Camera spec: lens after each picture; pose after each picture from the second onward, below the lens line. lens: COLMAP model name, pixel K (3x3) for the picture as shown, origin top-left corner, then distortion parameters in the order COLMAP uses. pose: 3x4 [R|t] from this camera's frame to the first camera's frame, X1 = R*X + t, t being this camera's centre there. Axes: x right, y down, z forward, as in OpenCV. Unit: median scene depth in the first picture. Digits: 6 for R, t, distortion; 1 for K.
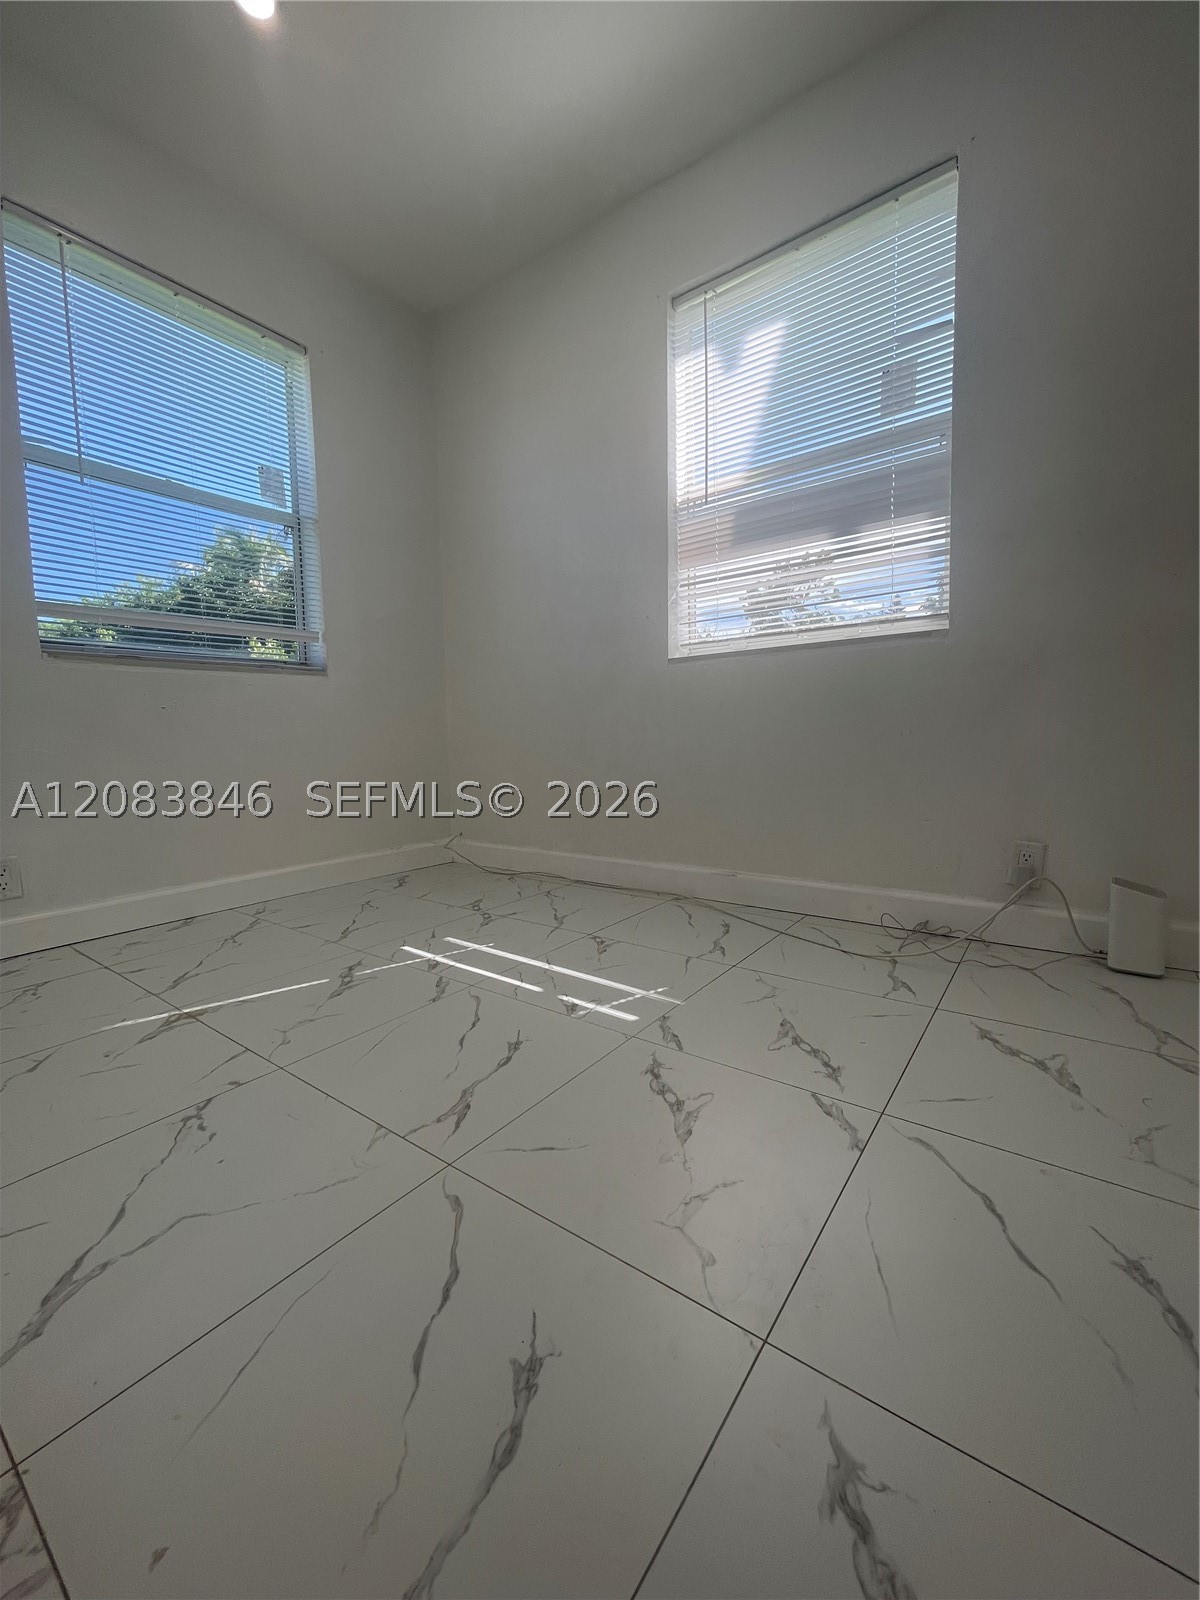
lens RADIAL K [[649.9, 0, 596.4], [0, 649.9, 795.6], [0, 0, 1]] dist [0.013274, -0.000020]
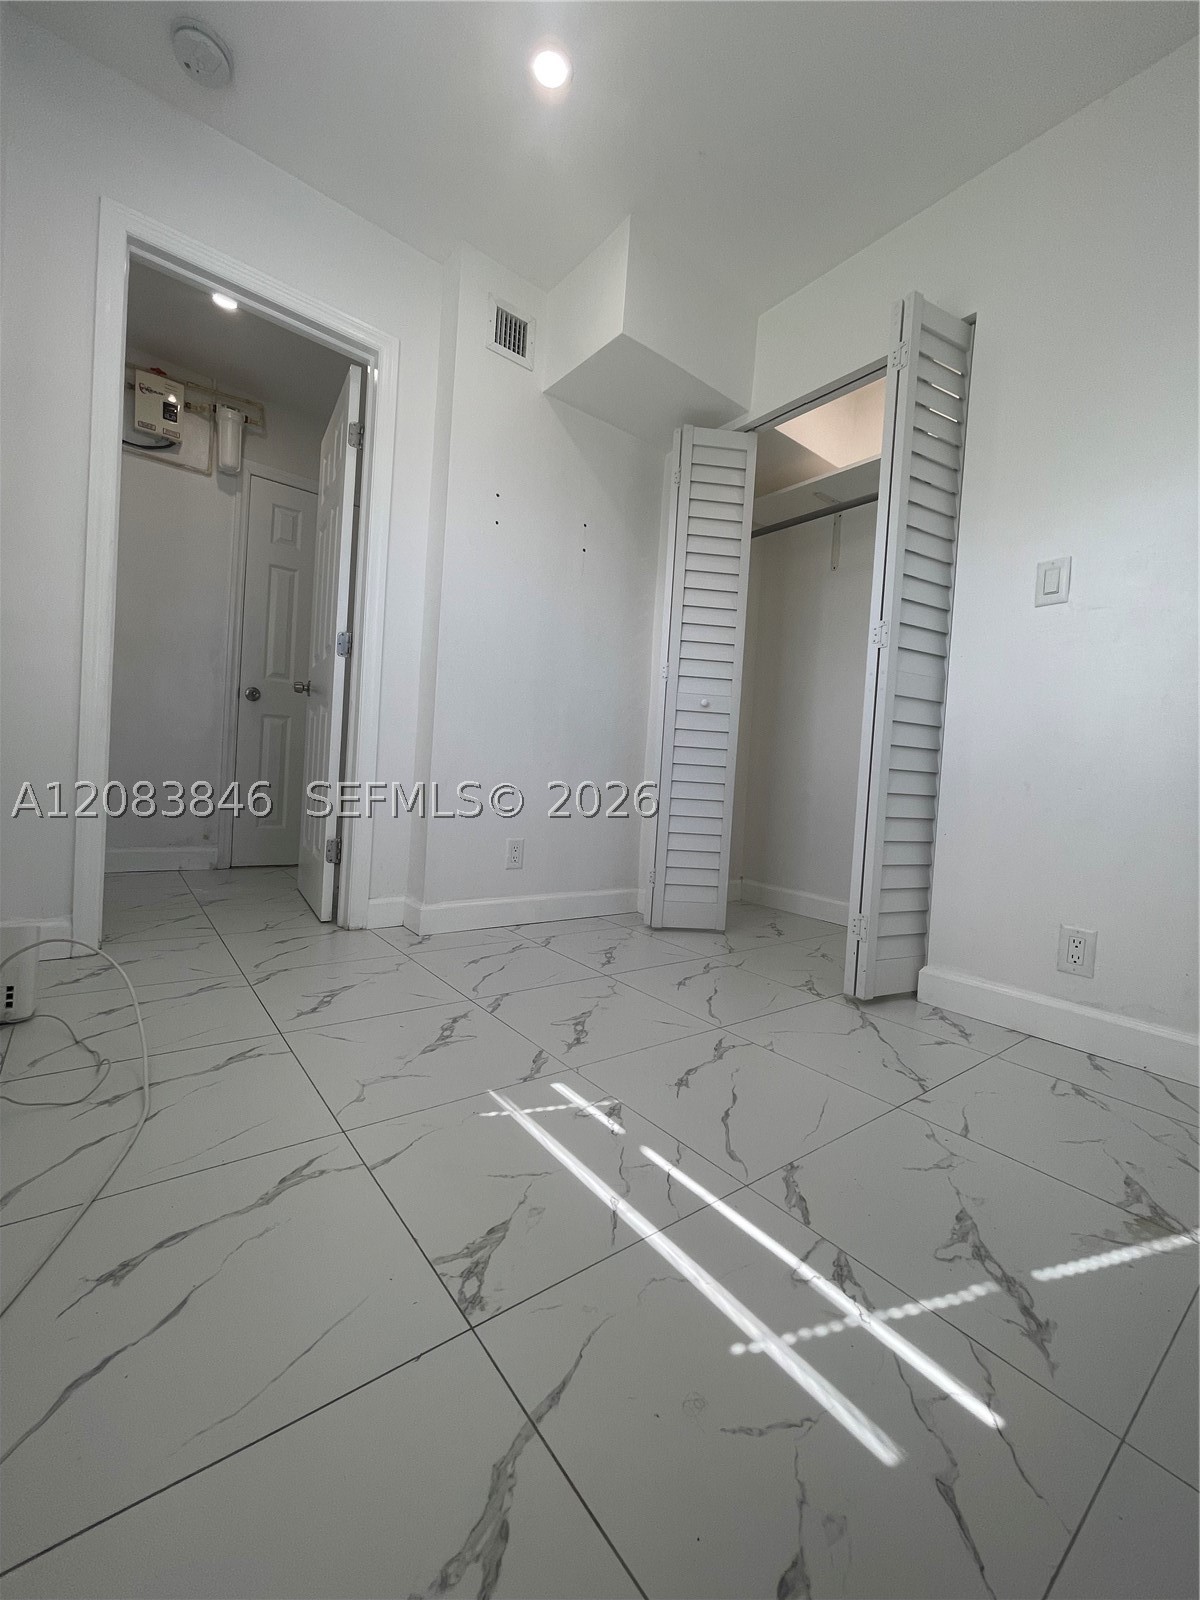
lens RADIAL K [[649.9, 0, 596.4], [0, 649.9, 795.6], [0, 0, 1]] dist [0.013274, -0.000020]
pose [[-0.963240, -0.047209, 0.264461, -0.199583], [-0.017715, 0.993458, 0.112819, -0.159503], [-0.268057, 0.103987, -0.957775, 1.606060]]
